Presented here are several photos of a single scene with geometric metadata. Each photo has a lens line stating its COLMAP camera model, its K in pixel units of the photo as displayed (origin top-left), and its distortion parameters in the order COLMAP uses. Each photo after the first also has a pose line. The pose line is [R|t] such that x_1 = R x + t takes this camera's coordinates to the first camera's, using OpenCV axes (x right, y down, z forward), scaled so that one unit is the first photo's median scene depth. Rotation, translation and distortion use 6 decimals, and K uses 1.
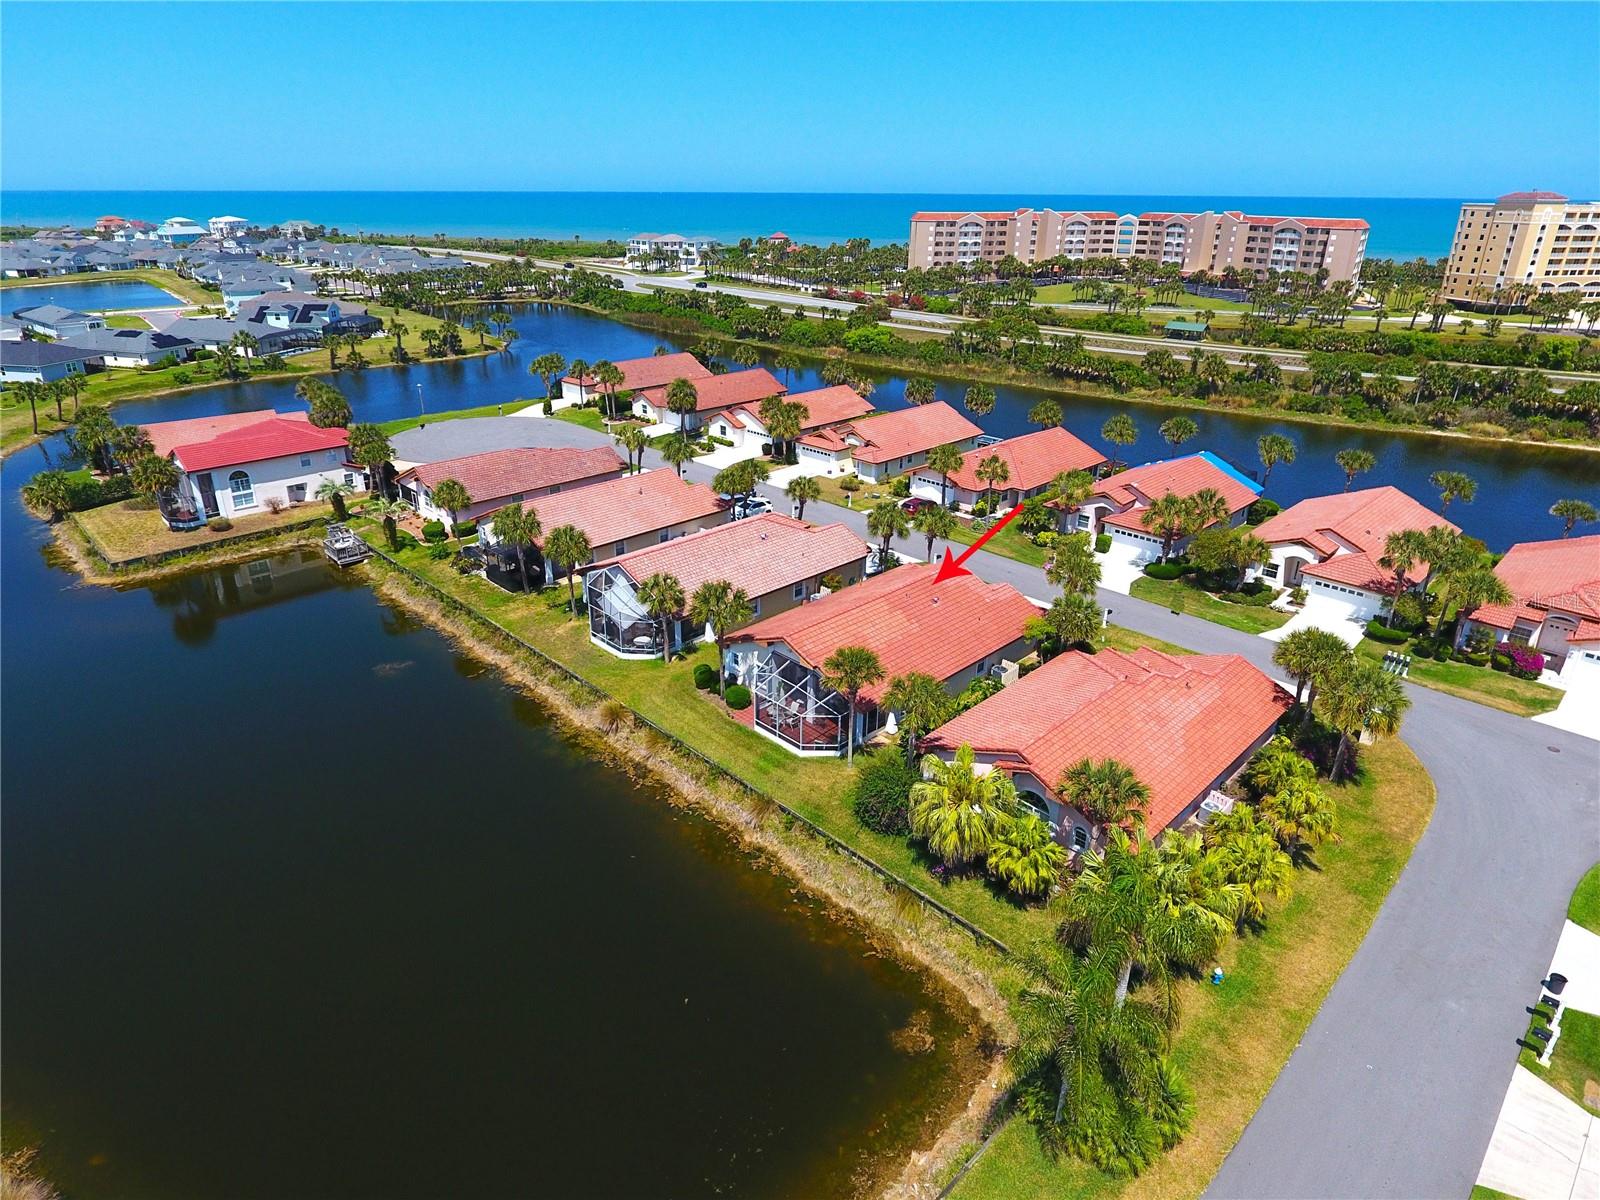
lens RADIAL K [[940.5, 0, 783.6], [0, 940.5, 568.2], [0, 0, 1]] dist [-0.004561, -0.001889]
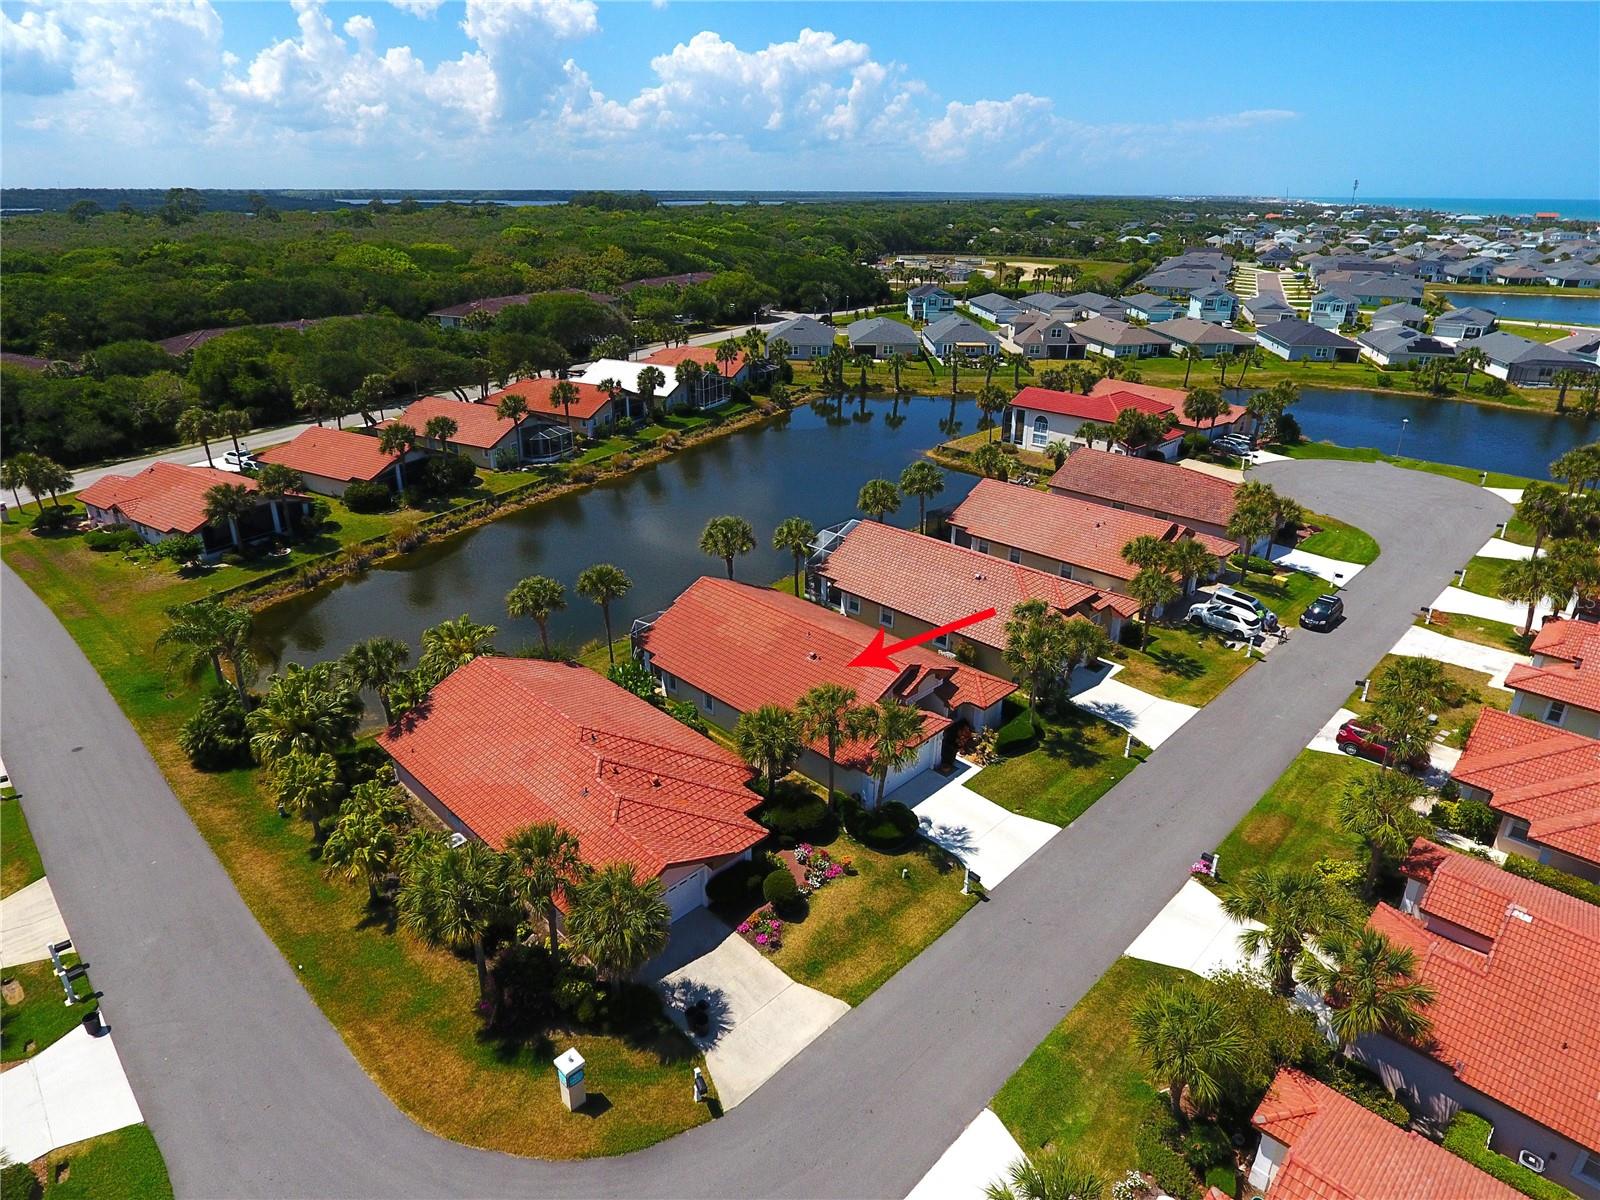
lens RADIAL K [[940.5, 0, 783.6], [0, 940.5, 568.2], [0, 0, 1]] dist [-0.004561, -0.001889]
pose [[0.013375, 0.367468, -0.929940, 0.352053], [-0.376948, 0.863260, 0.335698, -0.118769], [0.926138, 0.346049, 0.150063, 0.307389]]
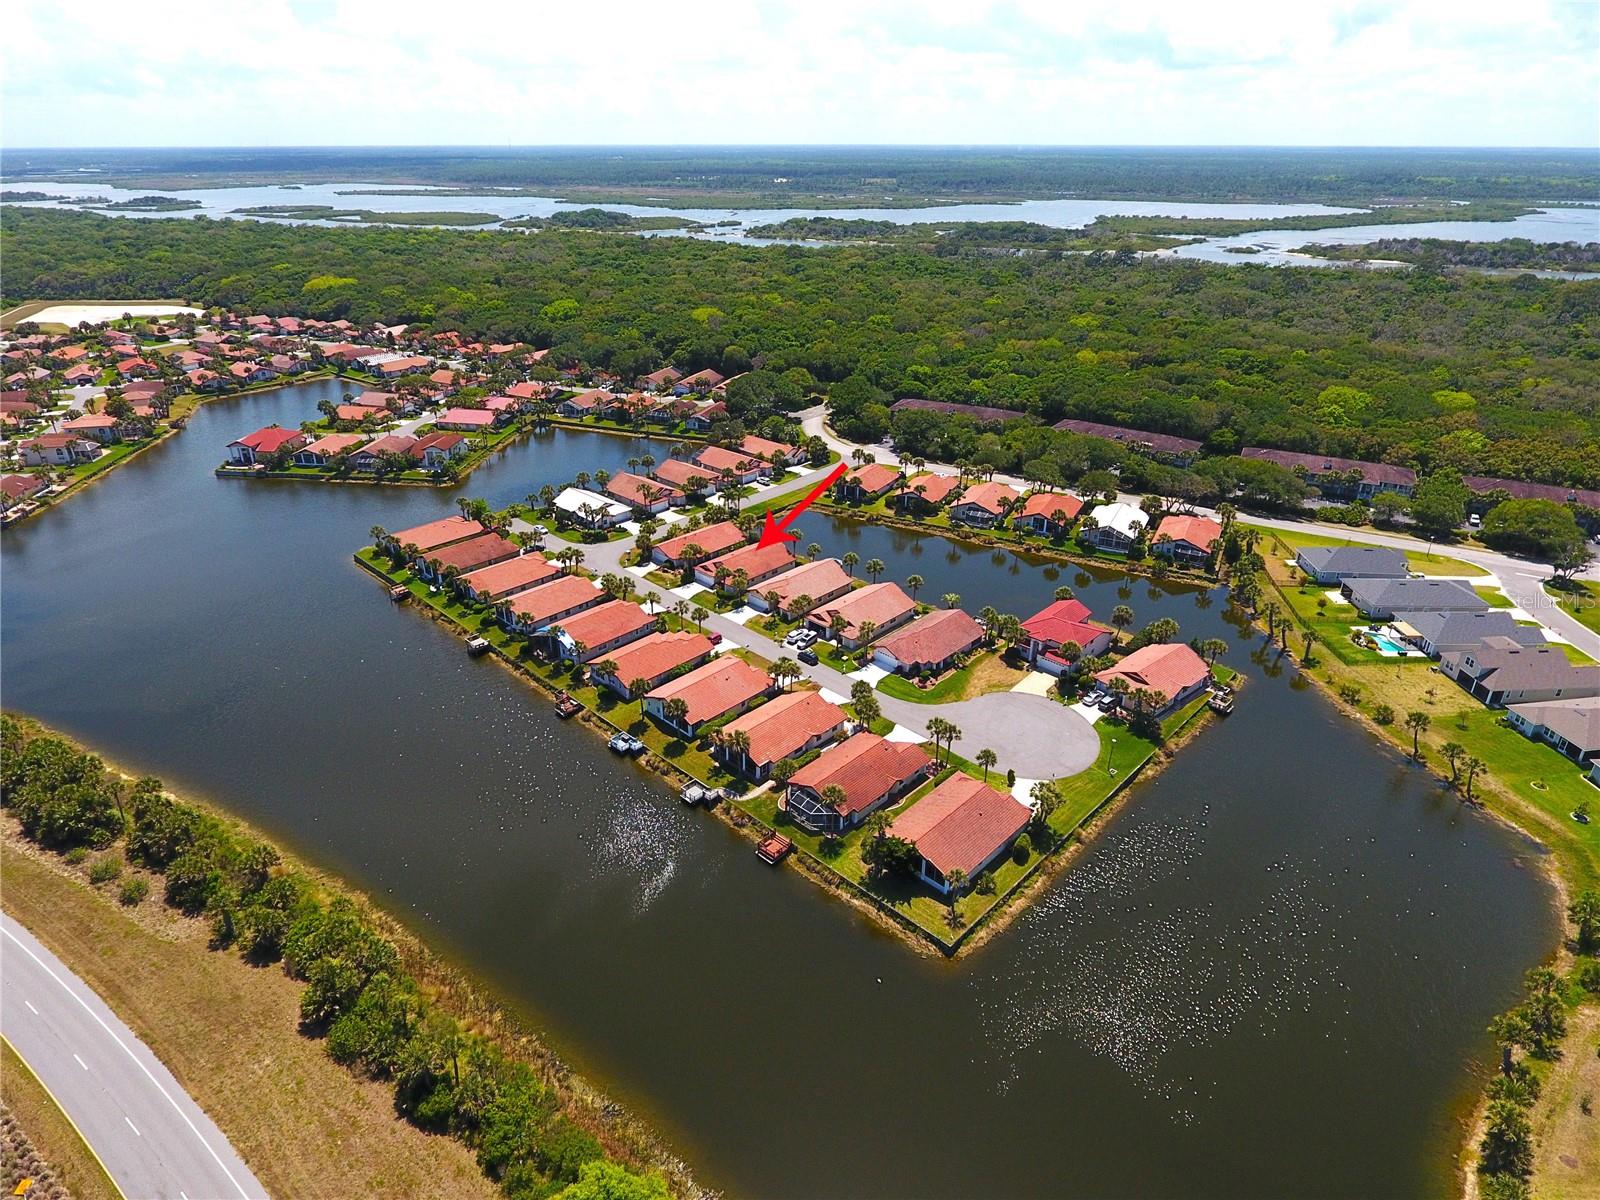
lens RADIAL K [[940.5, 0, 783.6], [0, 940.5, 568.2], [0, 0, 1]] dist [-0.004561, -0.001889]
pose [[-0.999622, 0.005997, -0.026829, 0.026178], [-0.015287, 0.689883, 0.723759, -0.888168], [0.022849, 0.723896, -0.689531, 1.260411]]
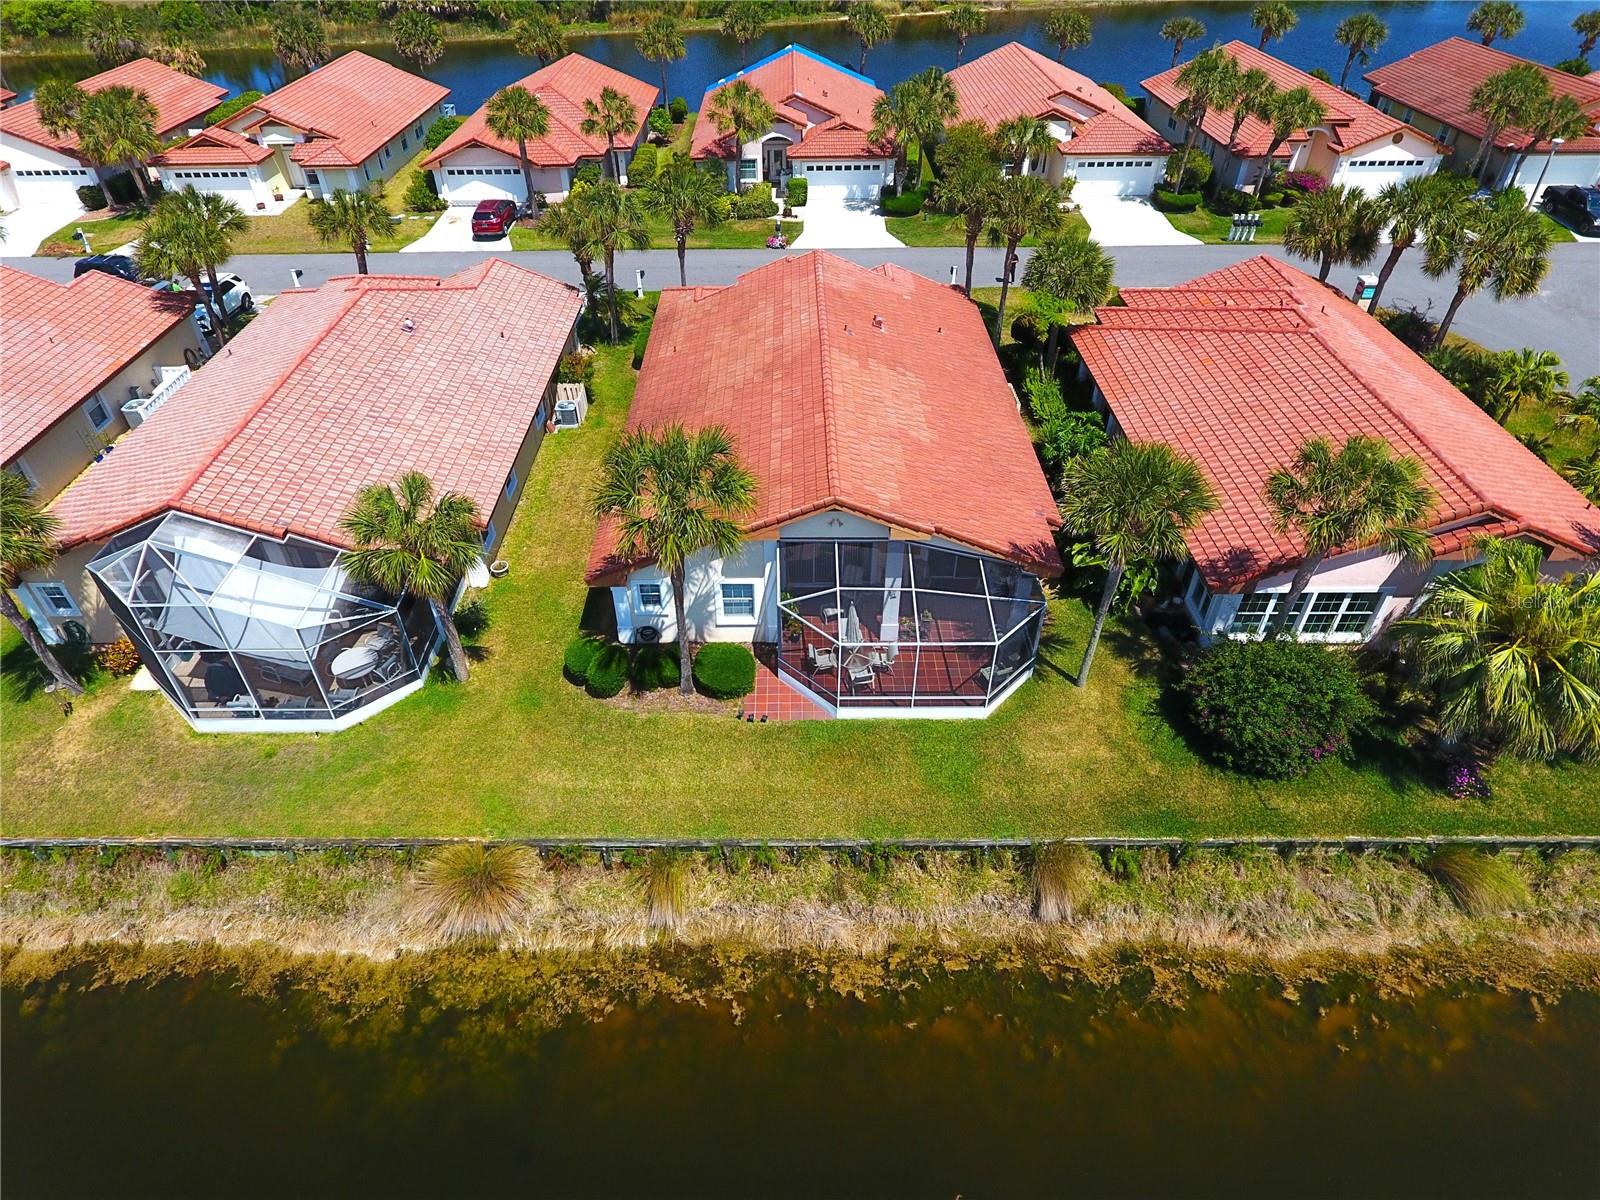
lens RADIAL K [[940.5, 0, 783.6], [0, 940.5, 568.2], [0, 0, 1]] dist [-0.004561, -0.001889]
pose [[0.699034, -0.454066, 0.552427, -0.088105], [0.281010, 0.884809, 0.371680, -0.020891], [-0.657560, -0.104580, 0.746109, 0.234538]]
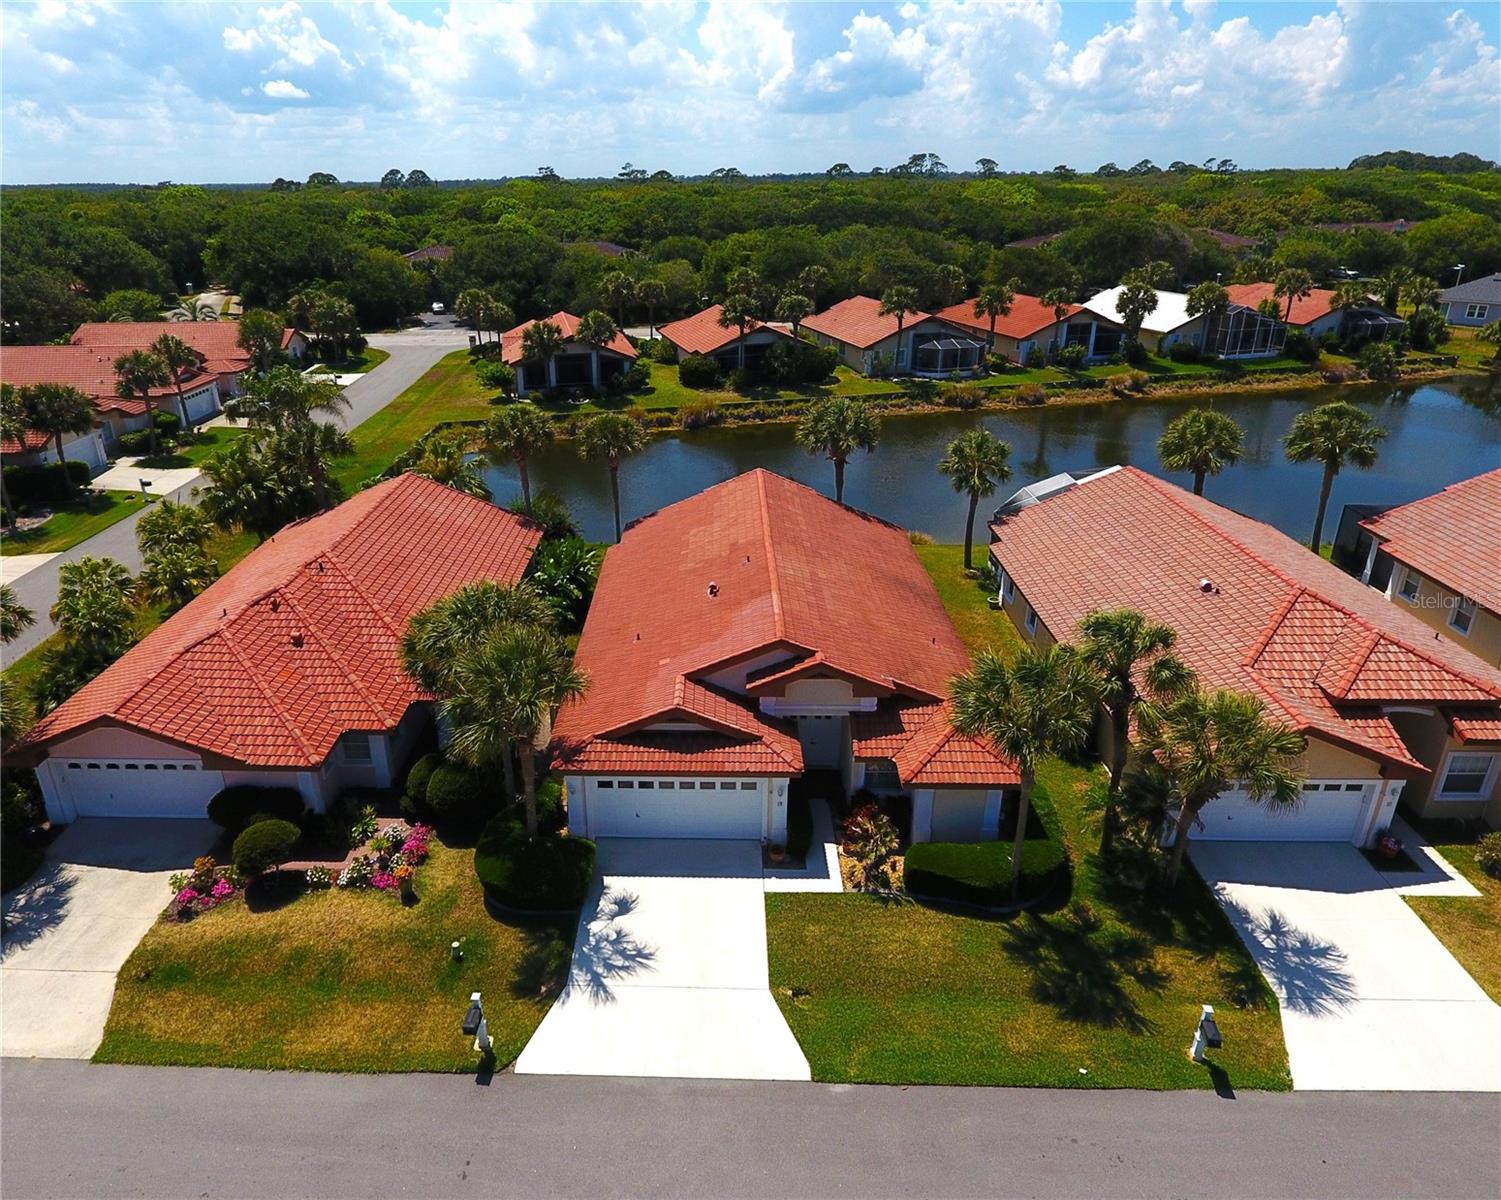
lens RADIAL K [[961.2, 0, 683.9], [0, 961.2, 565.1], [0, 0, 1]] dist [-0.004857, -0.001501]
pose [[-0.721272, 0.261296, -0.641475, 0.191465], [-0.250424, 0.765094, 0.593227, -0.107632], [0.645797, 0.588519, -0.486406, 0.466533]]
